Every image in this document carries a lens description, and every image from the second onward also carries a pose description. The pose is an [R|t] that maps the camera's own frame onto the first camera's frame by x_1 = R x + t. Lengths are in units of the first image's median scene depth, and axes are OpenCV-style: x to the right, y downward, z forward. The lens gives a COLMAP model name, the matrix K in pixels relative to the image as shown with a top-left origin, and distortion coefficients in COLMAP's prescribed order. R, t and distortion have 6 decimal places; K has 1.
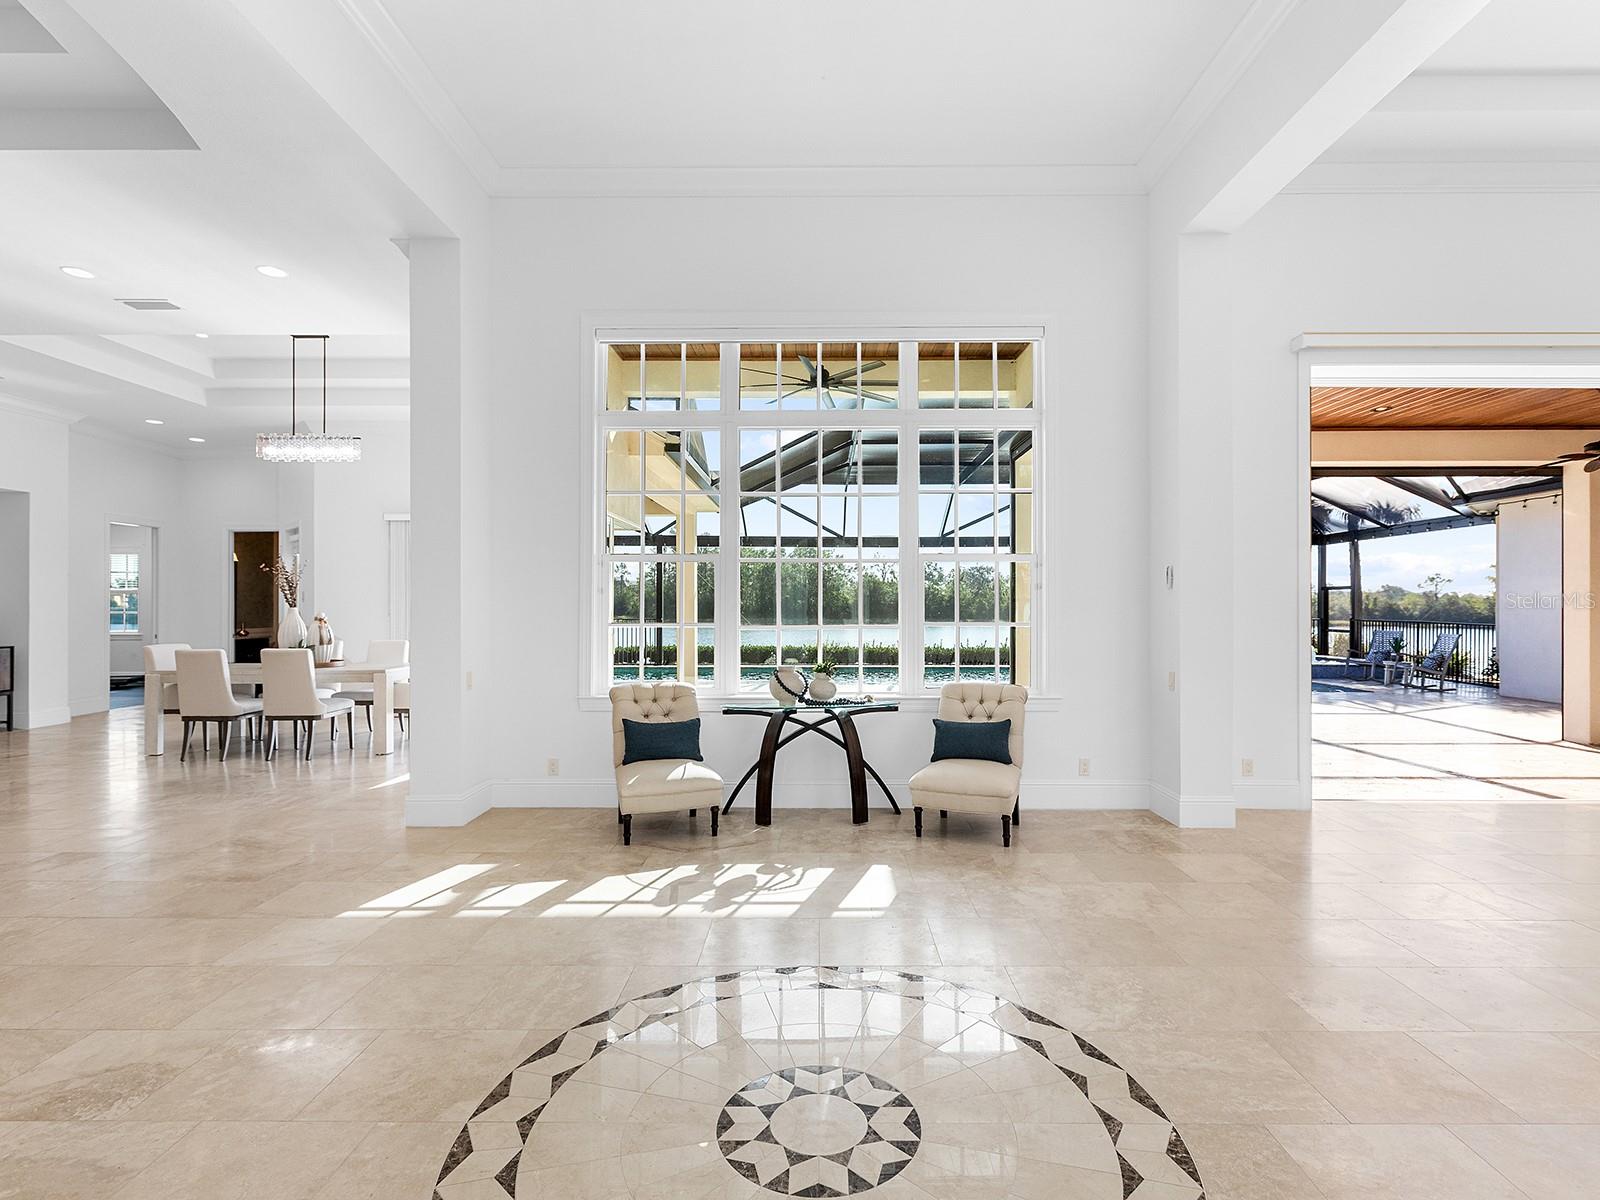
lens RADIAL K [[808.0, 0, 806.7], [0, 808.0, 598.6], [0, 0, 1]] dist [0.008938, -0.005133]
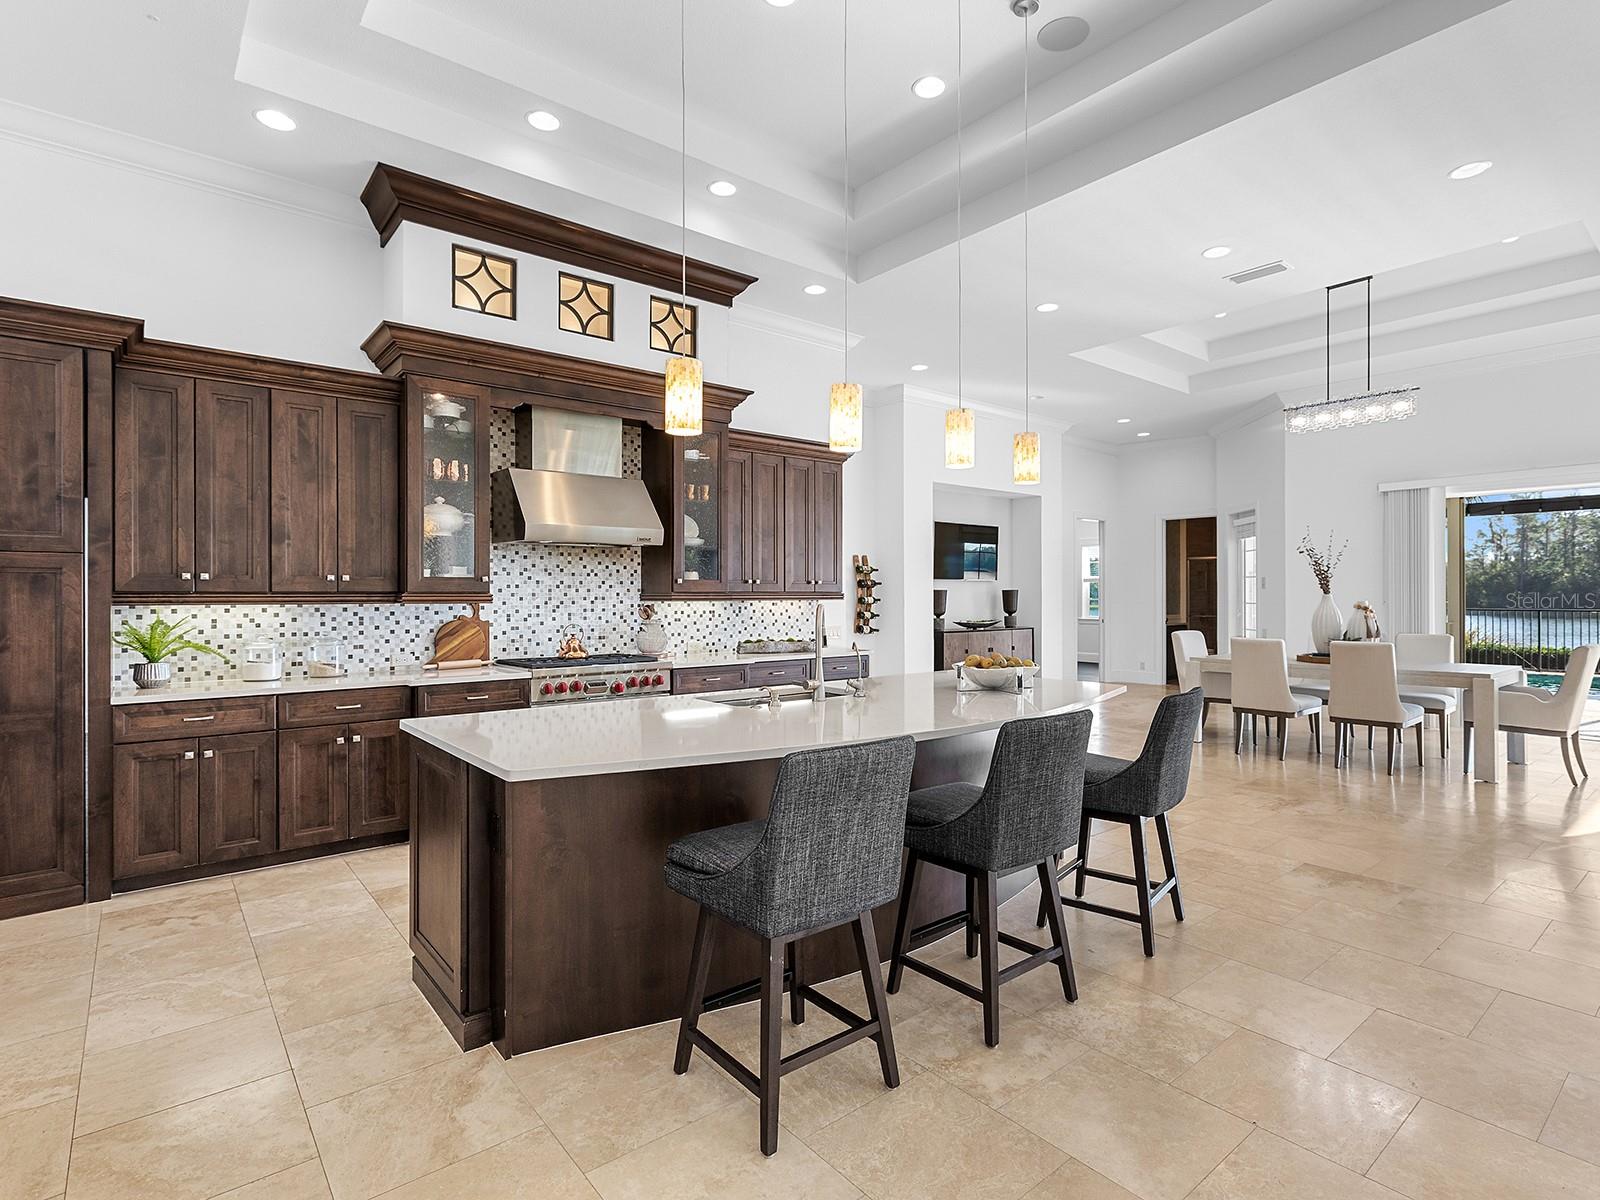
lens RADIAL K [[808.0, 0, 812.6], [0, 808.0, 590.5], [0, 0, 1]] dist [0.008938, -0.005133]
pose [[0.647851, -0.004167, -0.761756, -0.324647], [0.008697, 0.999960, 0.001926, 0.000330], [0.761718, -0.007872, 0.647861, -0.004997]]
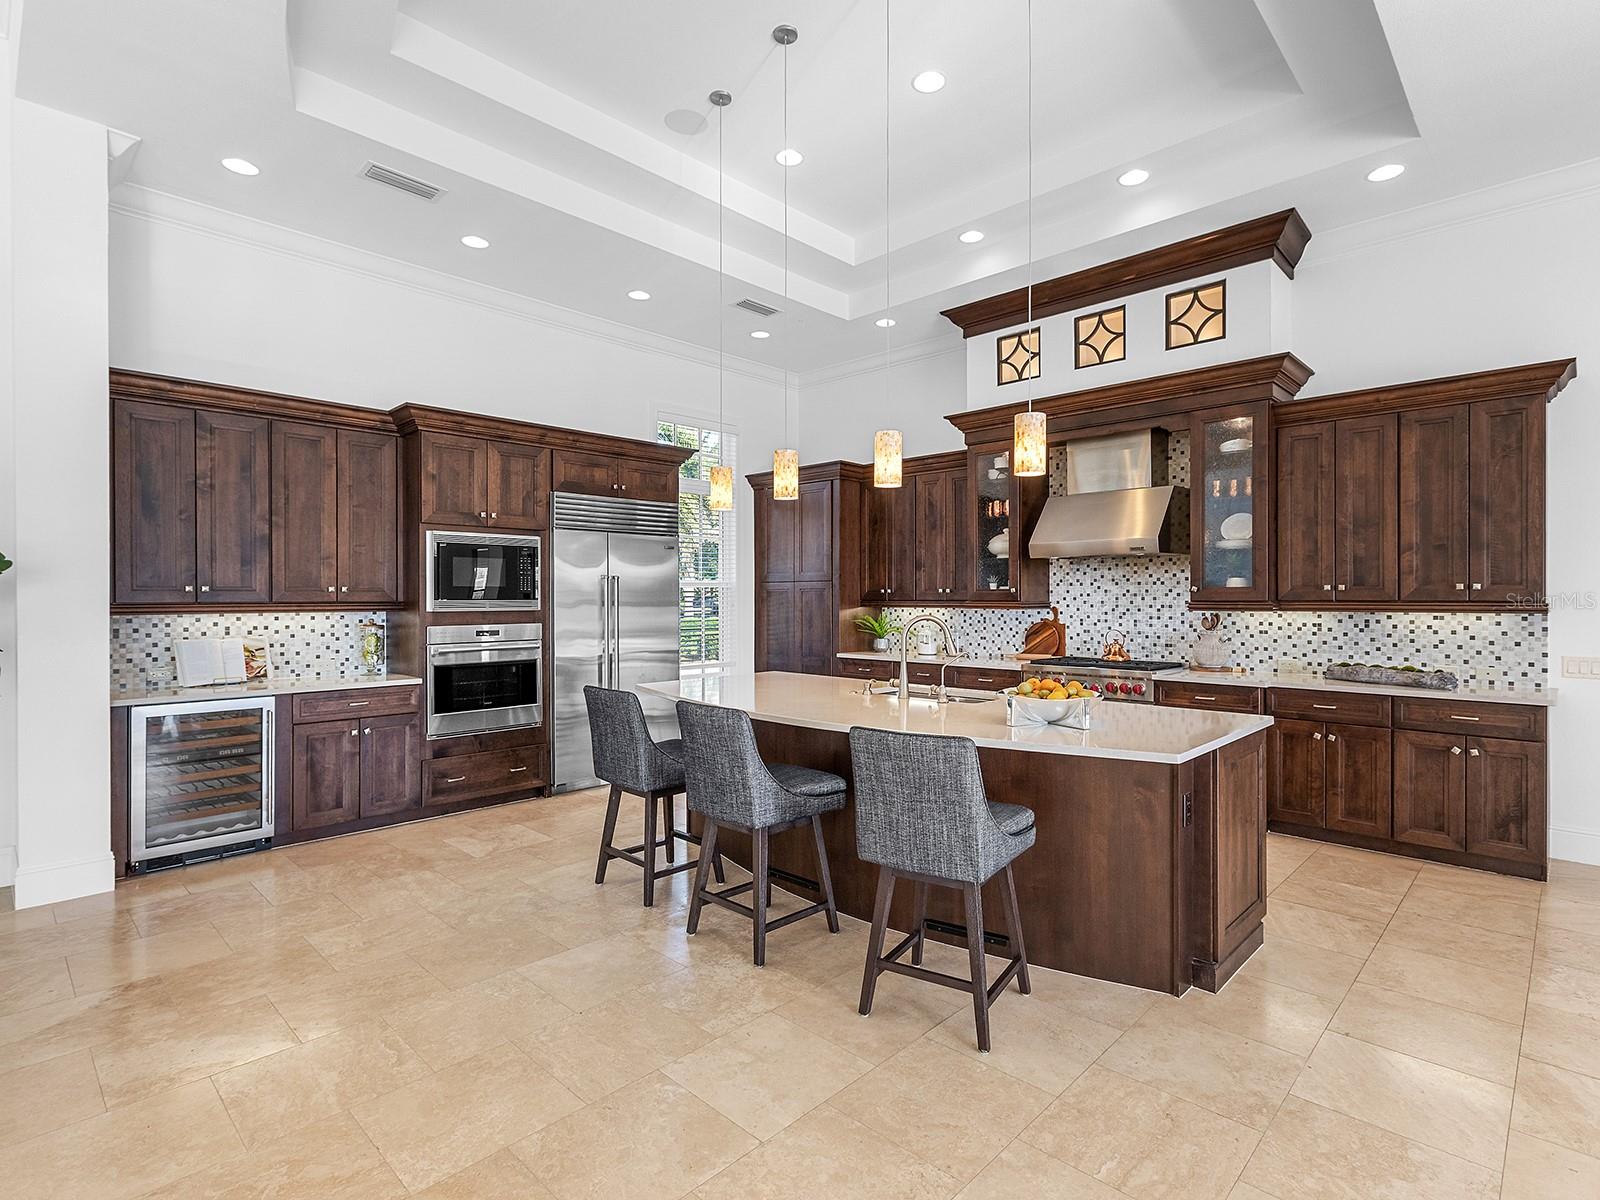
lens RADIAL K [[808.0, 0, 813.3], [0, 808.0, 596.8], [0, 0, 1]] dist [0.008938, -0.005133]
pose [[-0.681122, 0.001722, -0.732168, -0.247691], [0.009101, 0.999940, -0.006115, 0.000063], [0.732113, -0.010828, -0.681097, 0.584752]]
